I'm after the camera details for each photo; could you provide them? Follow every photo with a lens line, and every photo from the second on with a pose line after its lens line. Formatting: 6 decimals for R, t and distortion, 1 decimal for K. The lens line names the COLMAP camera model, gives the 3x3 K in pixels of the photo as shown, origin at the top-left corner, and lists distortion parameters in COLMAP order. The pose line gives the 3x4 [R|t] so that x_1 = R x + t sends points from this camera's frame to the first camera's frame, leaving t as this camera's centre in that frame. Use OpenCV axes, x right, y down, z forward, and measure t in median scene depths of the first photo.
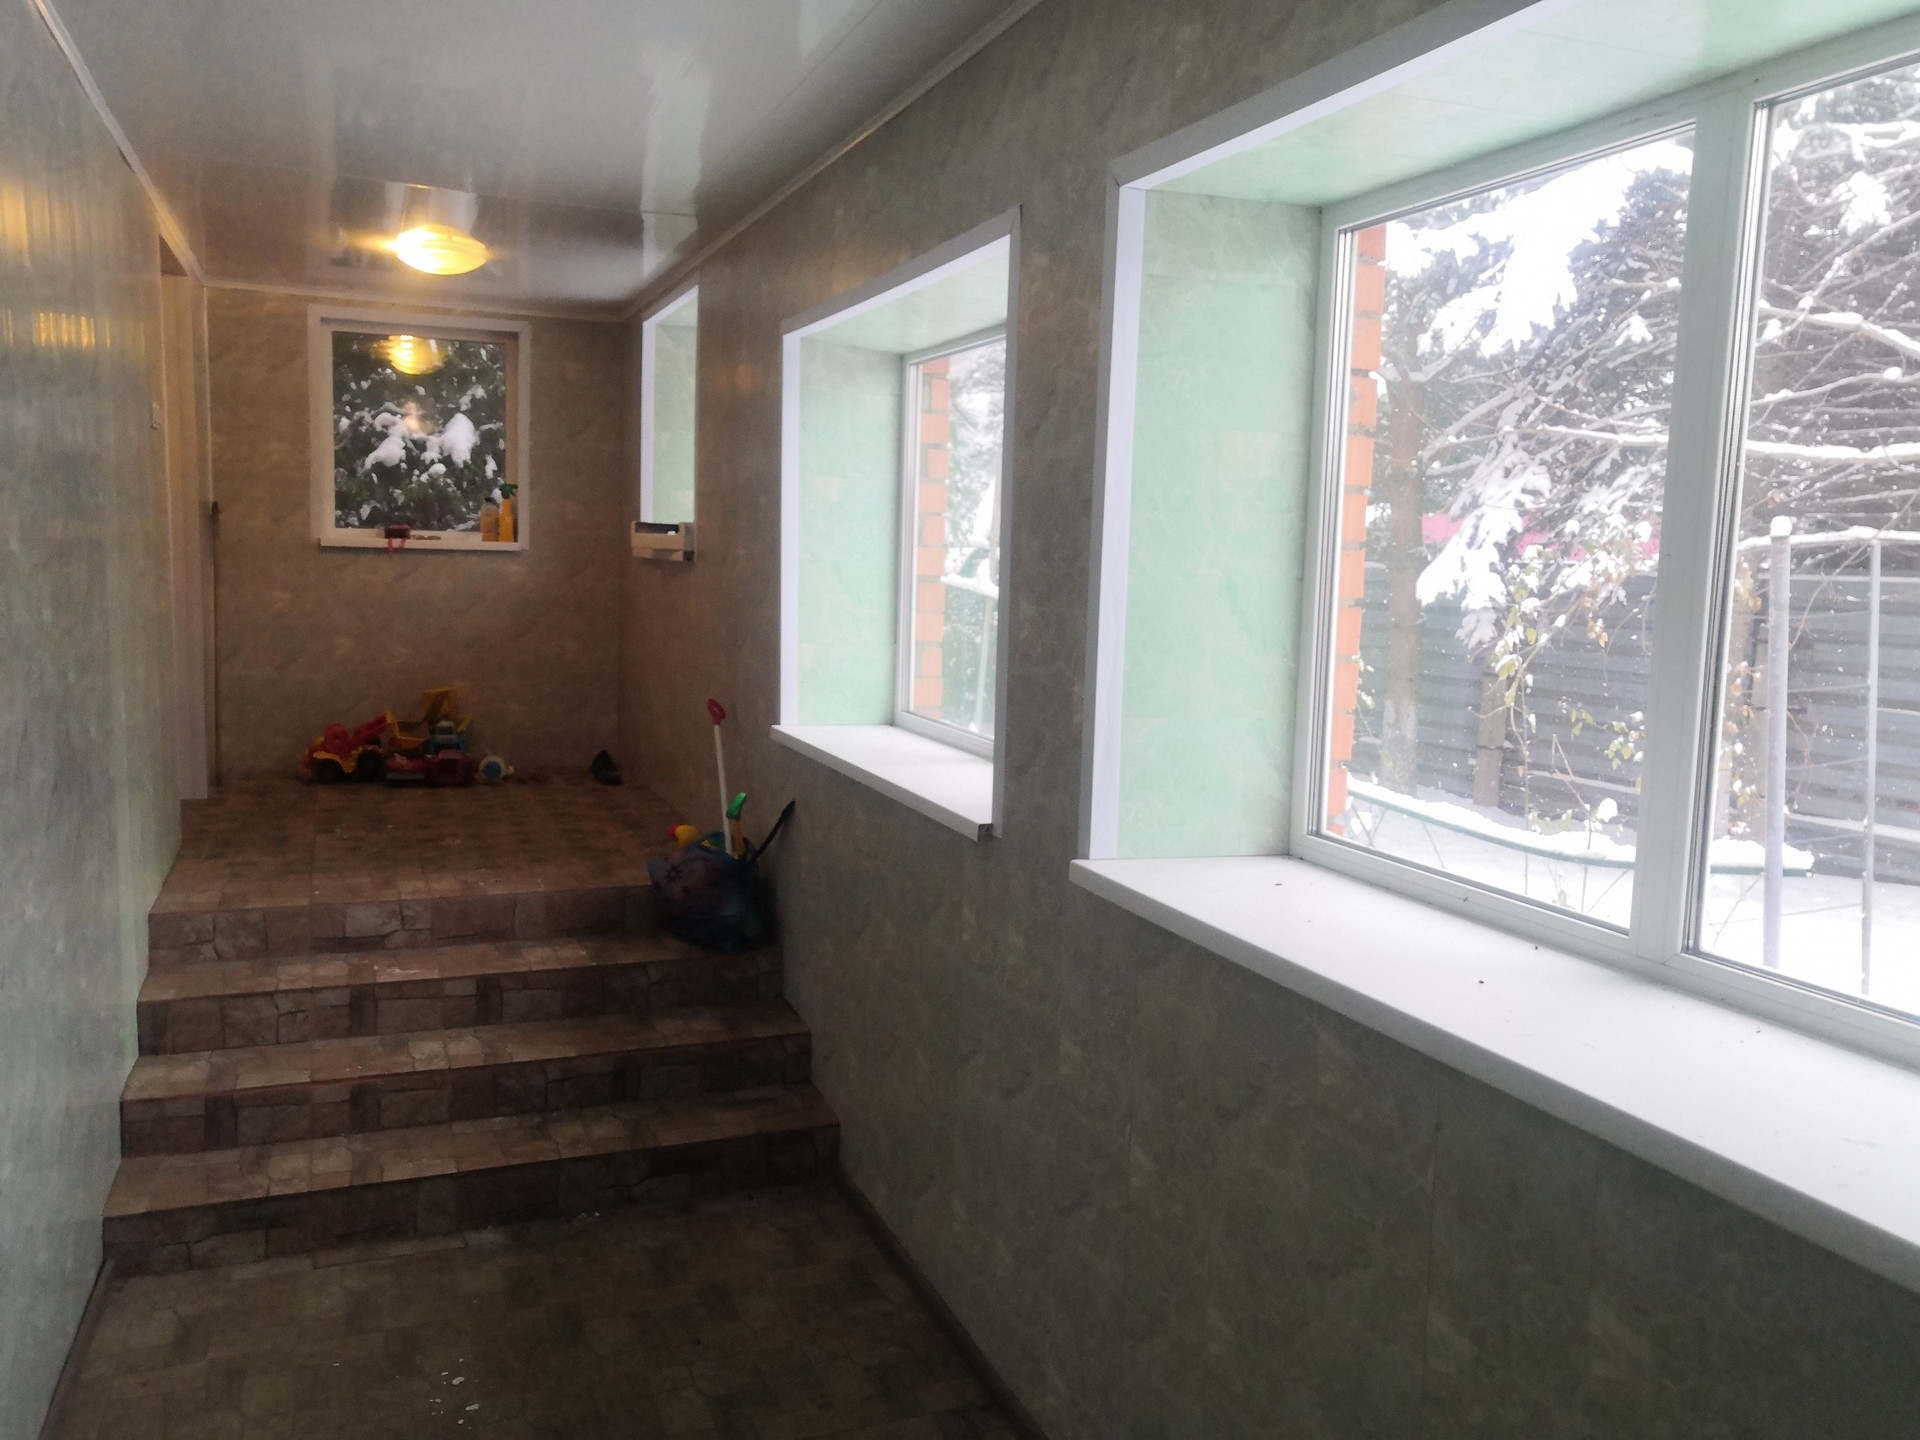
lens RADIAL K [[1491.1, 0, 963.0], [0, 1491.1, 724.2], [0, 0, 1]] dist [-0.013925, 0.050765]
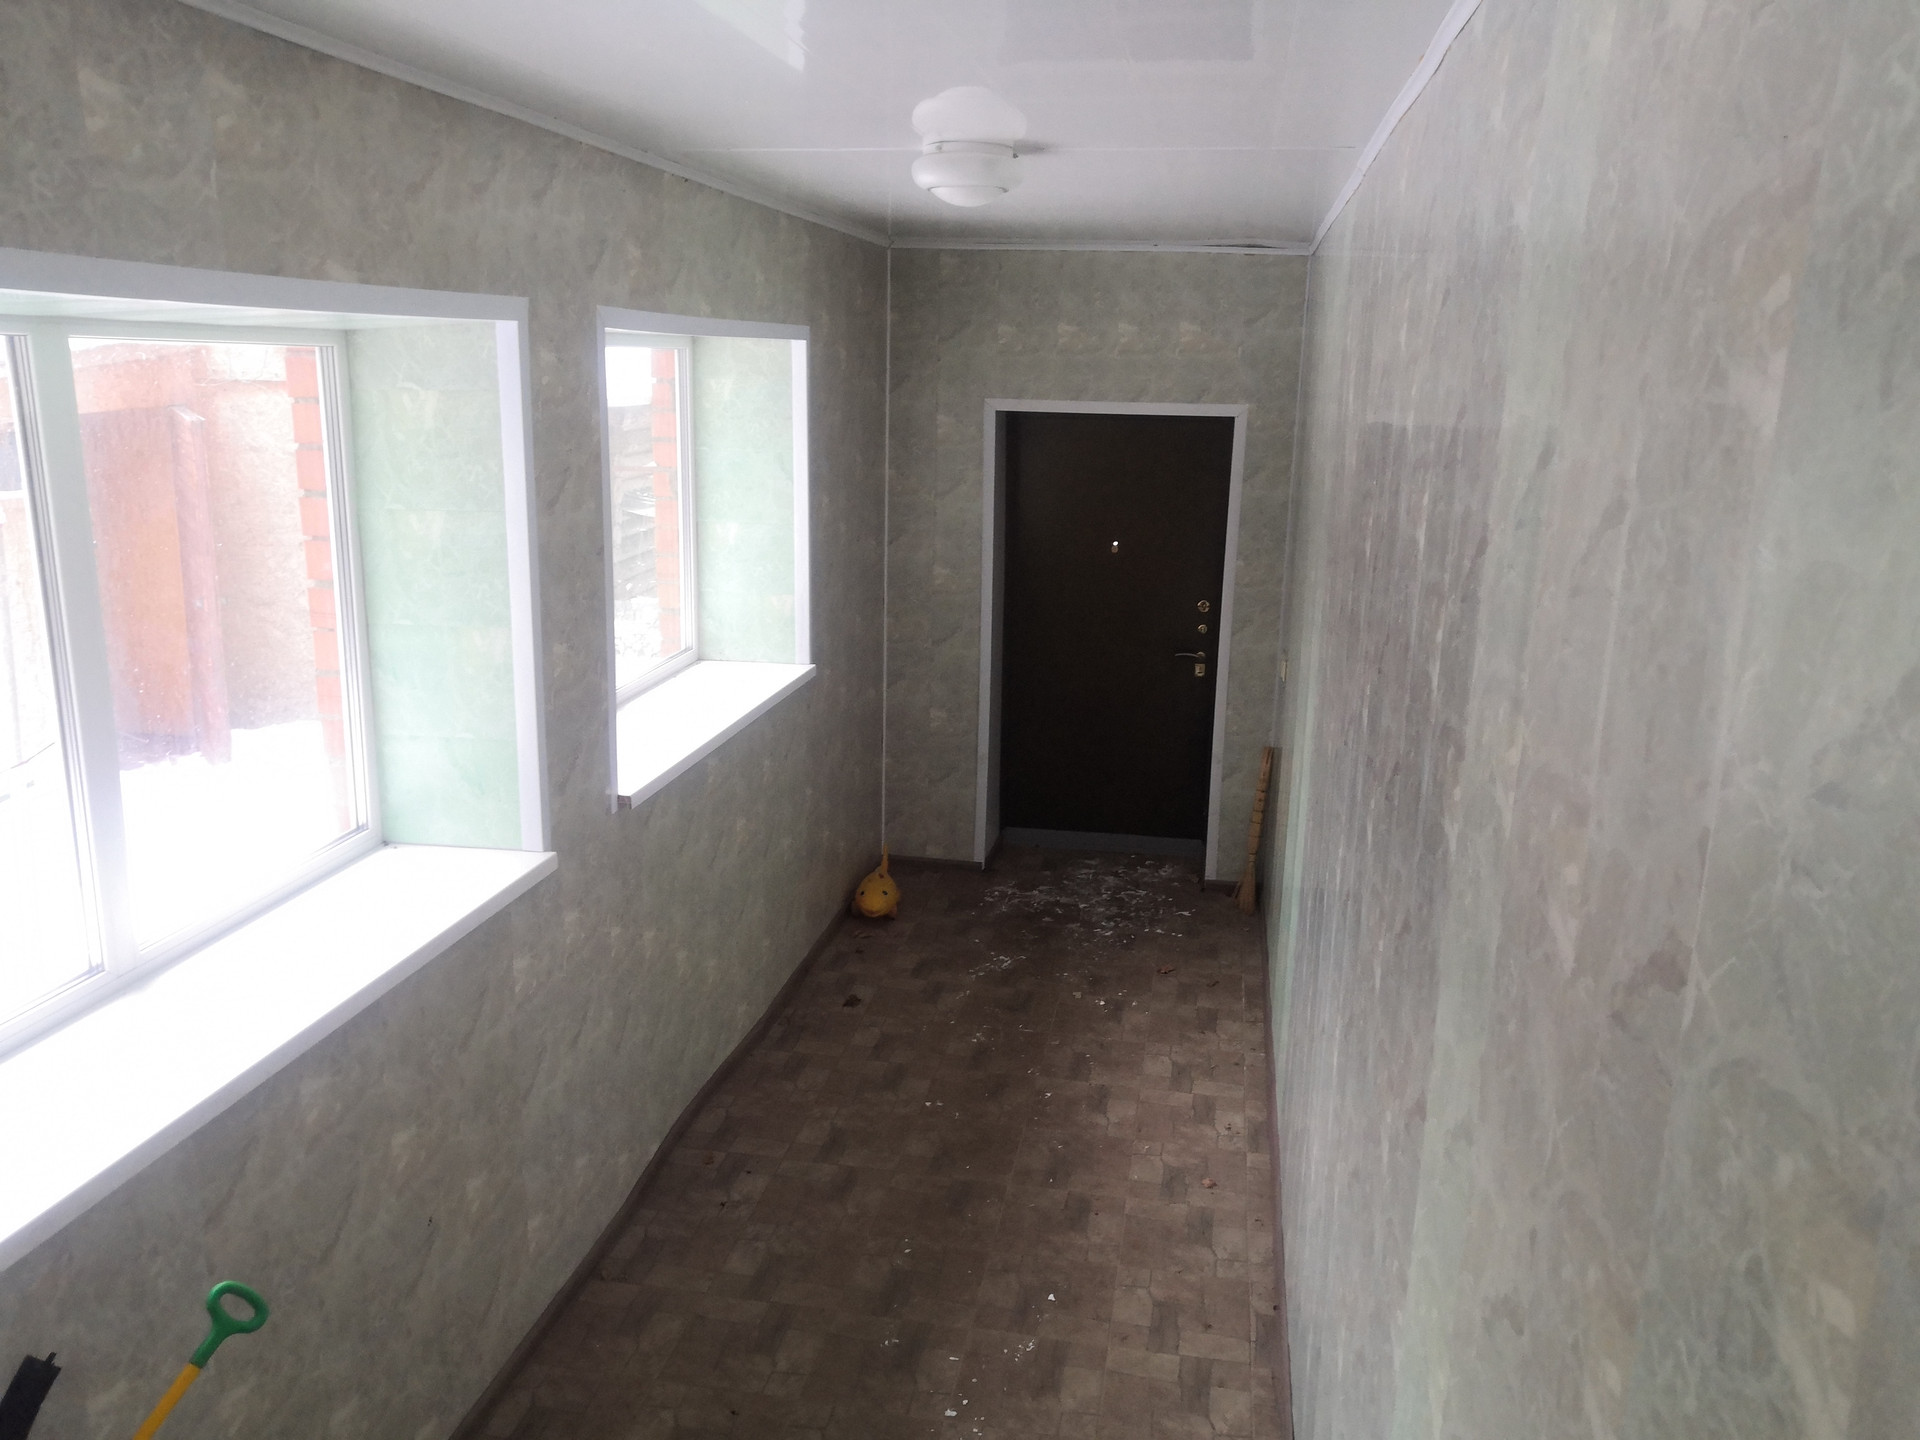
lens RADIAL K [[1491.1, 0, 963.0], [0, 1491.1, 724.2], [0, 0, 1]] dist [-0.013925, 0.050765]
pose [[-0.847154, -0.176087, 0.501322, -0.865183], [0.010348, 0.937845, 0.346900, -0.446203], [-0.531247, 0.299065, -0.792677, 1.853418]]
